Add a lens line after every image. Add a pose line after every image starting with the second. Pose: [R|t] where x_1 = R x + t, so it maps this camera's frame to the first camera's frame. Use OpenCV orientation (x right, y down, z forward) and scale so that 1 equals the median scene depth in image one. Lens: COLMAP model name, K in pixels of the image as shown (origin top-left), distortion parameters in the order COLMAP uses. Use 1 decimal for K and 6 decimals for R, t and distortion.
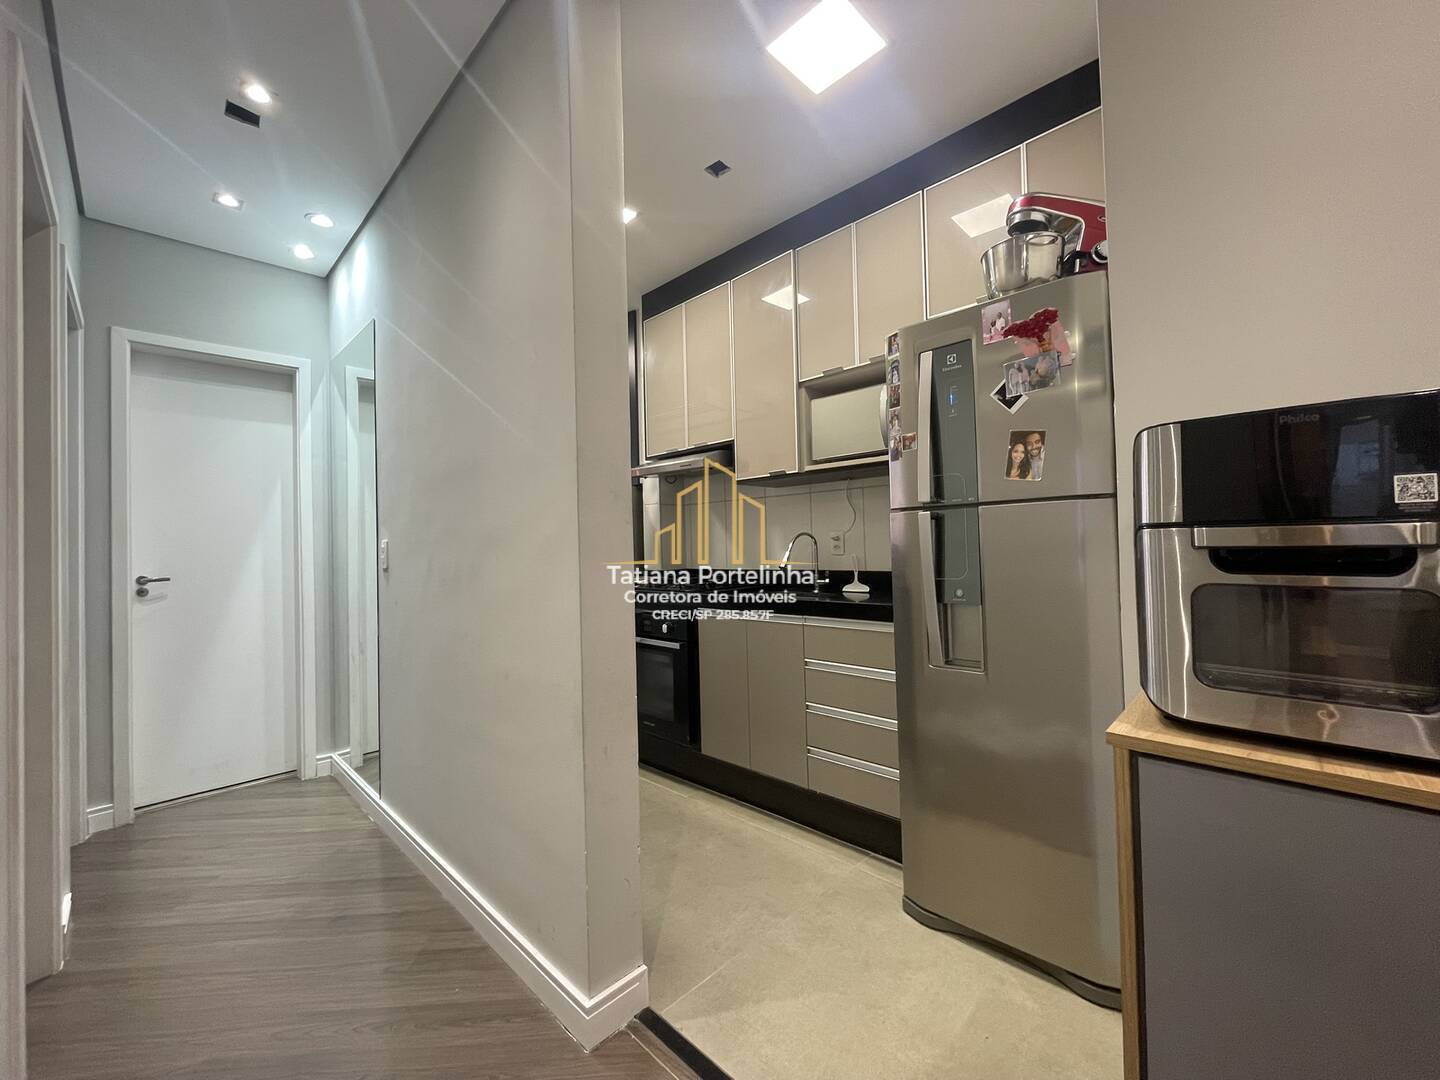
lens RADIAL K [[580.7, 0, 718.6], [0, 580.7, 534.0], [0, 0, 1]] dist [-0.002451, -0.000026]
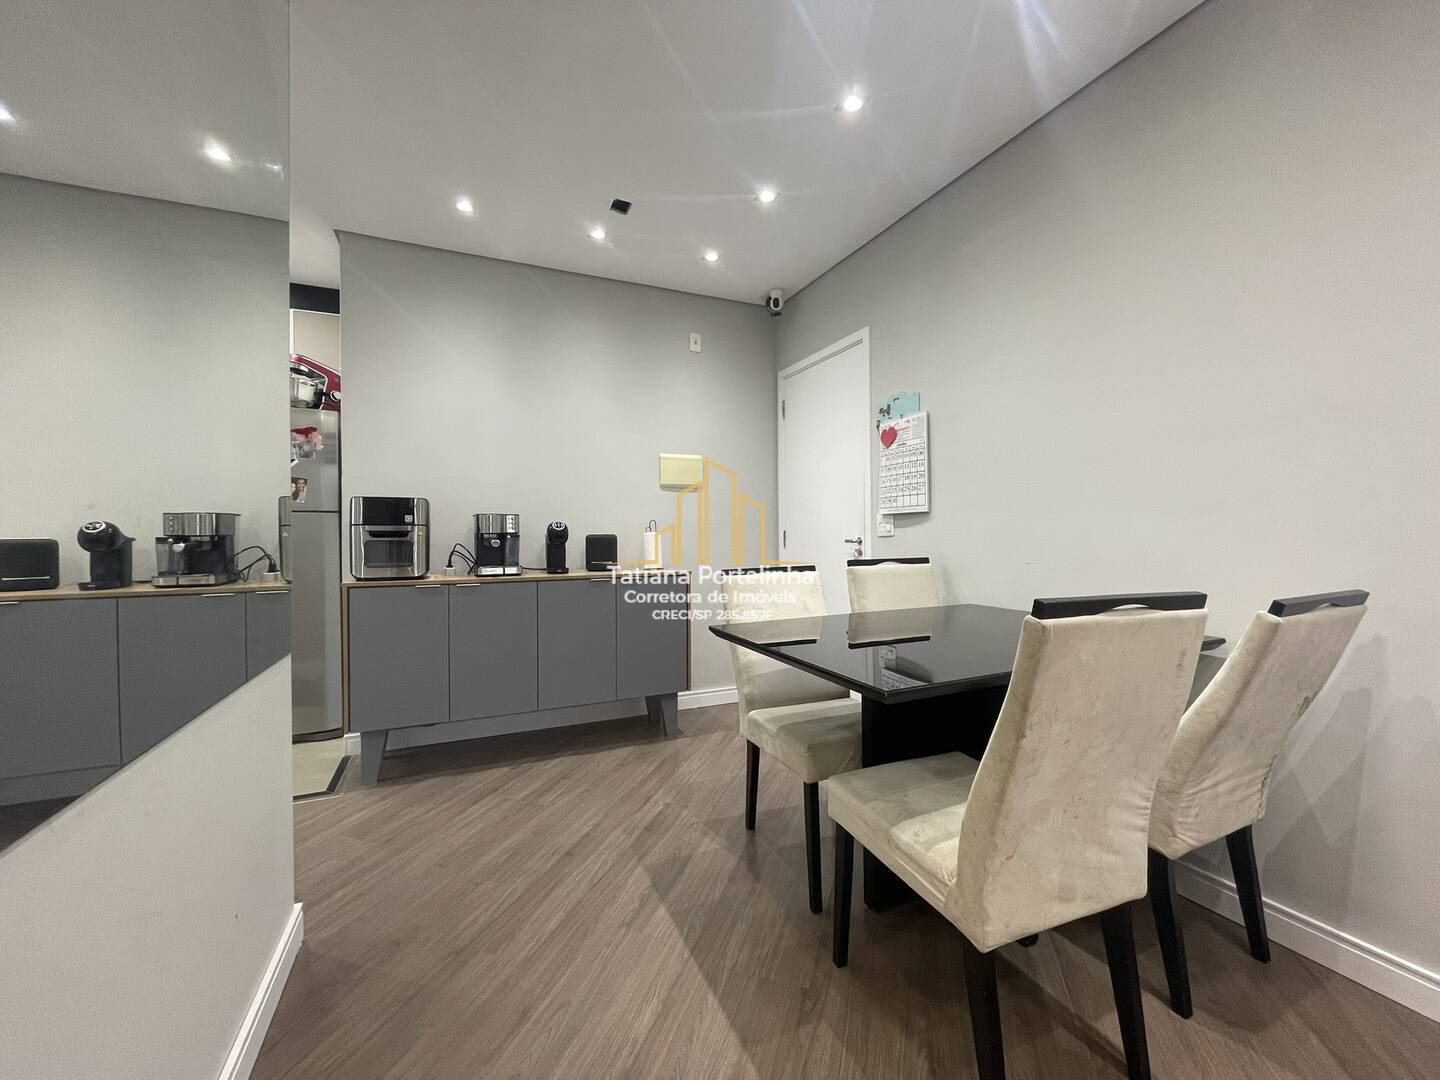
lens RADIAL K [[580.7, 0, 718.0], [0, 580.7, 534.5], [0, 0, 1]] dist [-0.002451, -0.000026]
pose [[0.355700, 0.022444, 0.934331, -0.586273], [-0.018117, 0.999689, -0.017117, 0.021794], [-0.934425, -0.010838, 0.355996, -0.772404]]
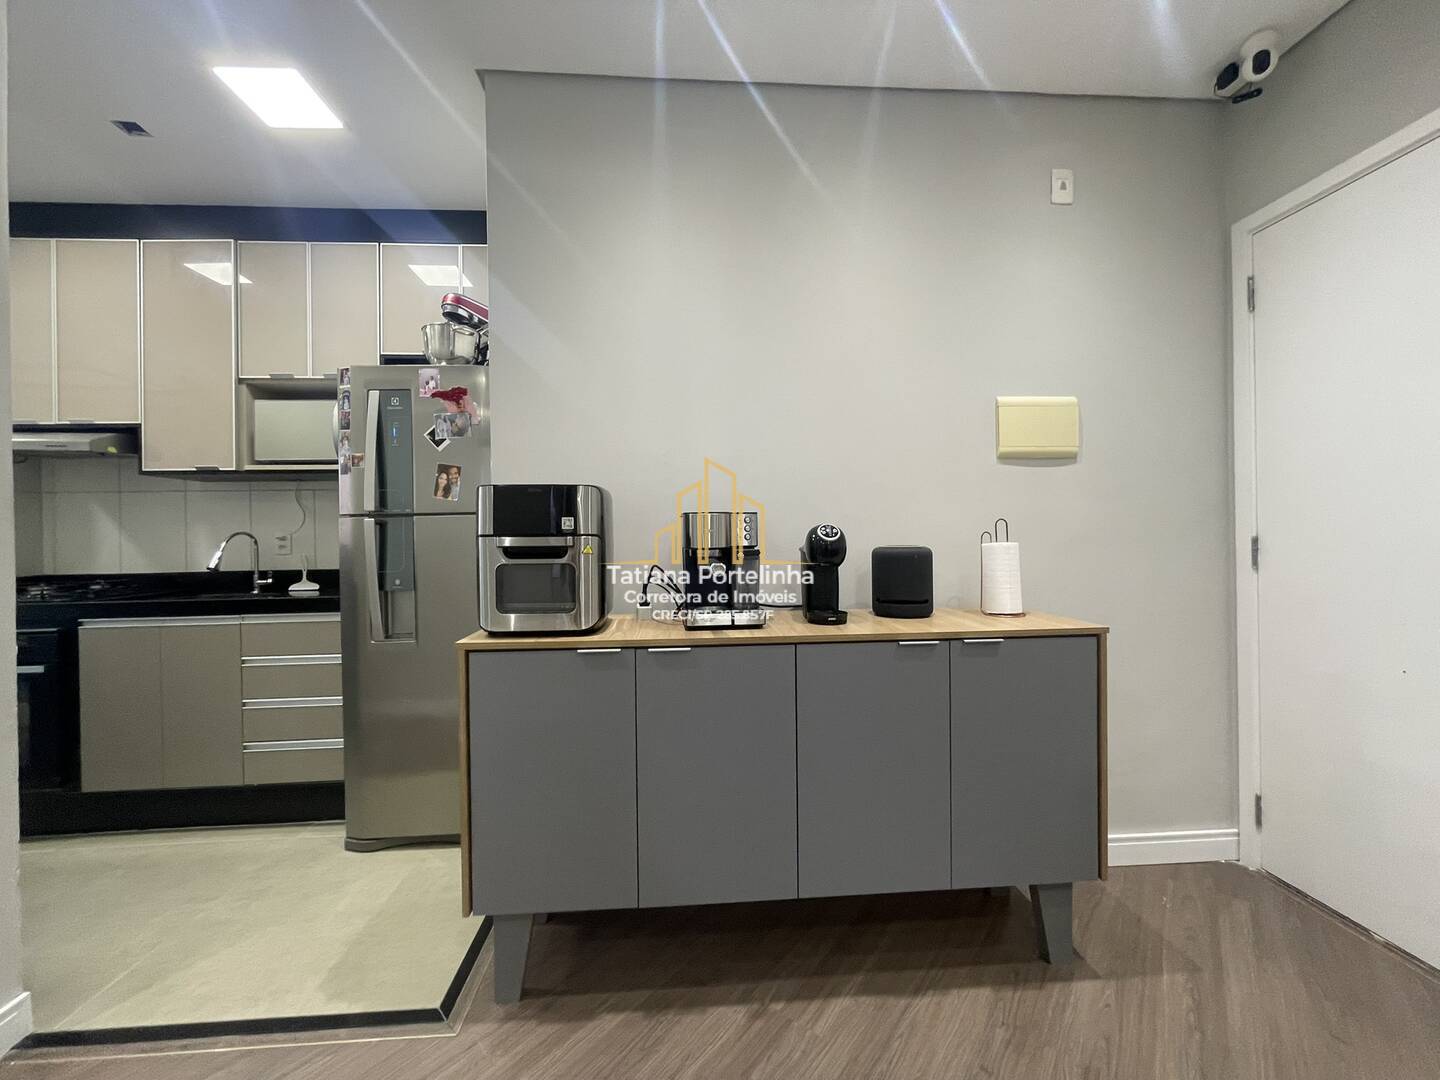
lens RADIAL K [[580.7, 0, 716.9], [0, 580.7, 534.9], [0, 0, 1]] dist [-0.002451, -0.000026]
pose [[0.662670, 0.016229, 0.748735, -0.064888], [-0.016820, 0.999836, -0.006785, -0.005646], [-0.748722, -0.008097, 0.662834, -0.299135]]
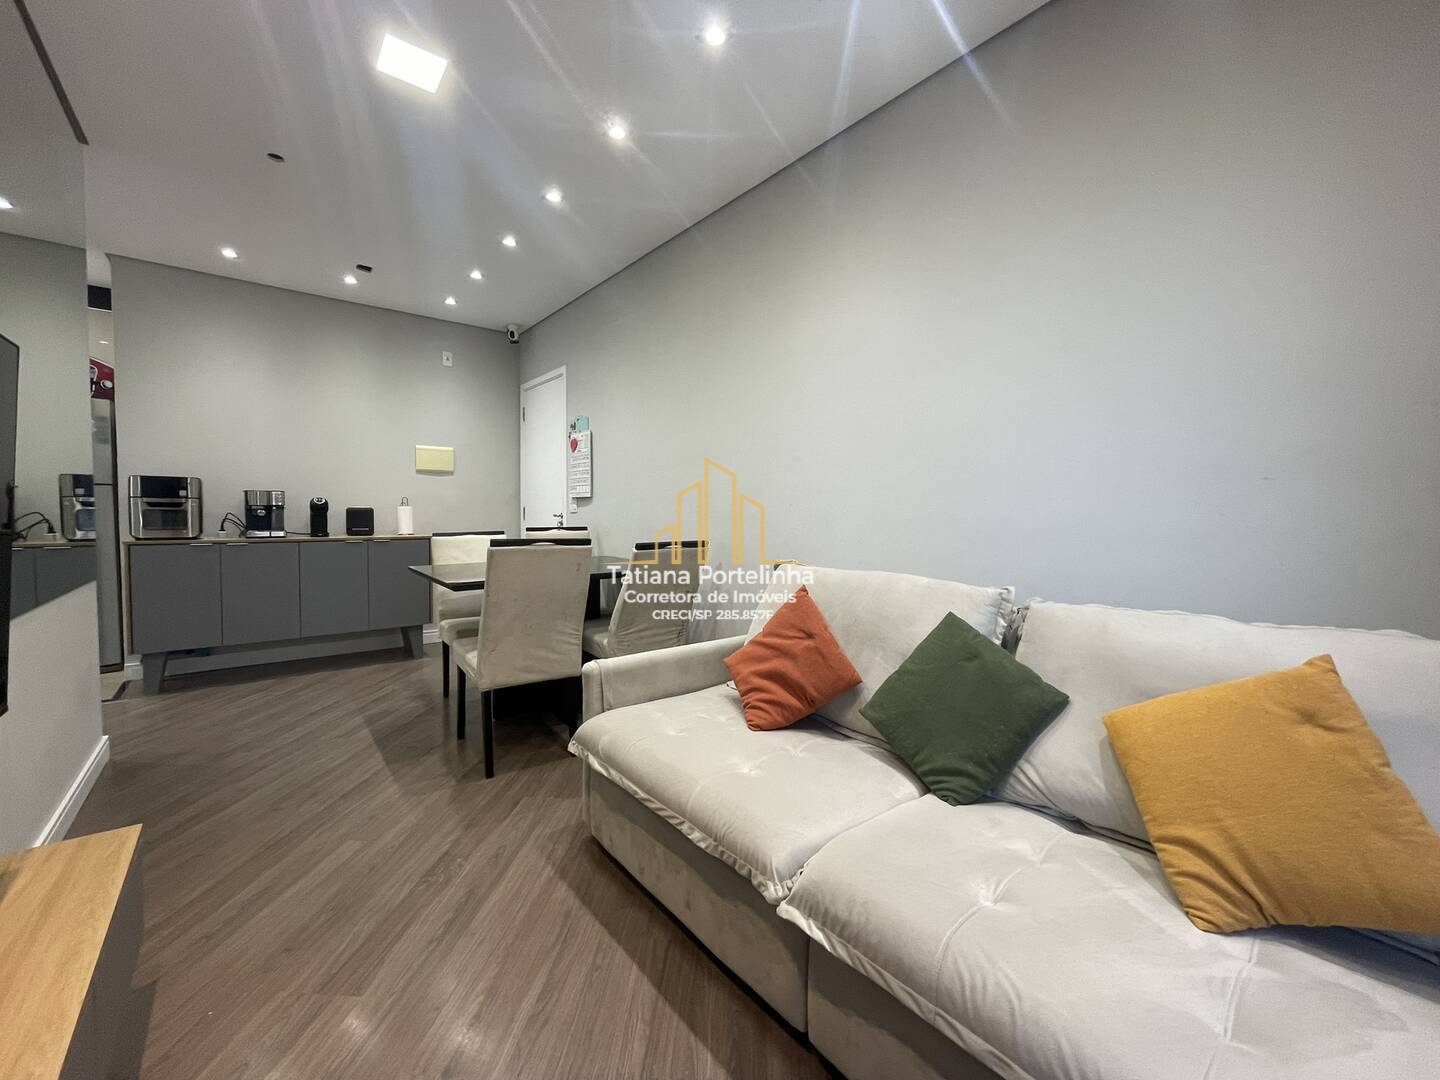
lens RADIAL K [[580.7, 0, 717.7], [0, 580.7, 534.8], [0, 0, 1]] dist [-0.002451, -0.000026]
pose [[0.108726, -0.016379, 0.993937, -1.104777], [-0.031326, 0.999311, 0.019895, 0.016571], [-0.993578, -0.033299, 0.108138, -1.367825]]
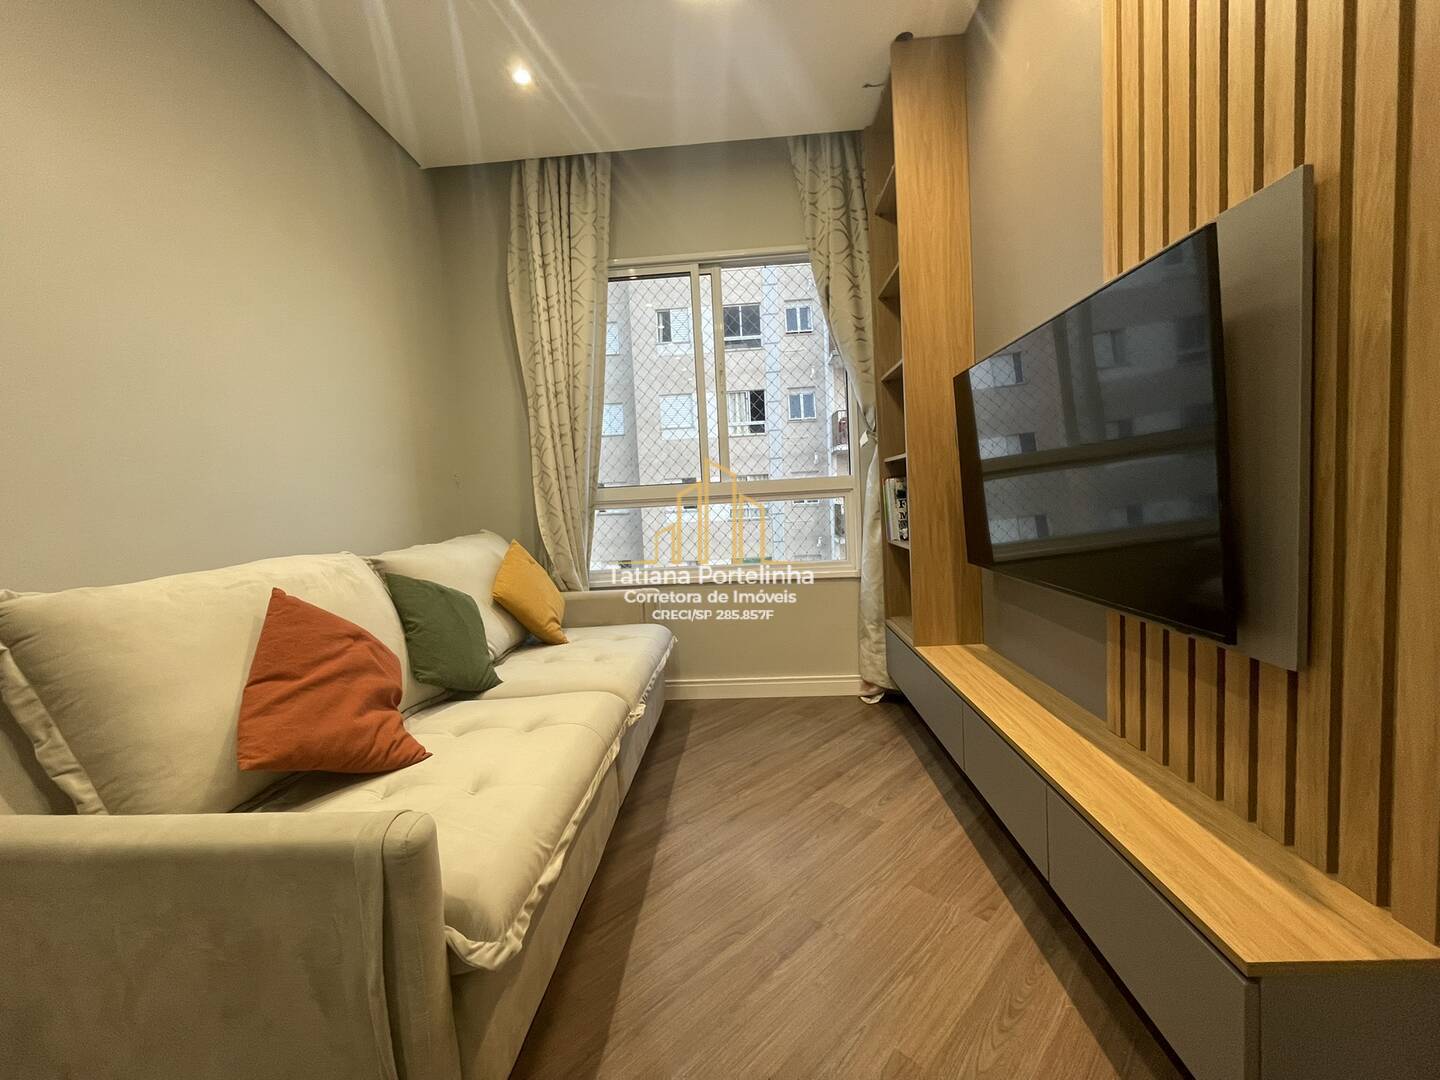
lens RADIAL K [[580.7, 0, 718.4], [0, 580.7, 534.4], [0, 0, 1]] dist [-0.002451, -0.000026]
pose [[-0.748227, 0.105758, -0.654960, -0.157529], [0.081790, 0.994386, 0.067129, 0.050494], [0.658383, -0.003341, -0.752676, -0.671504]]
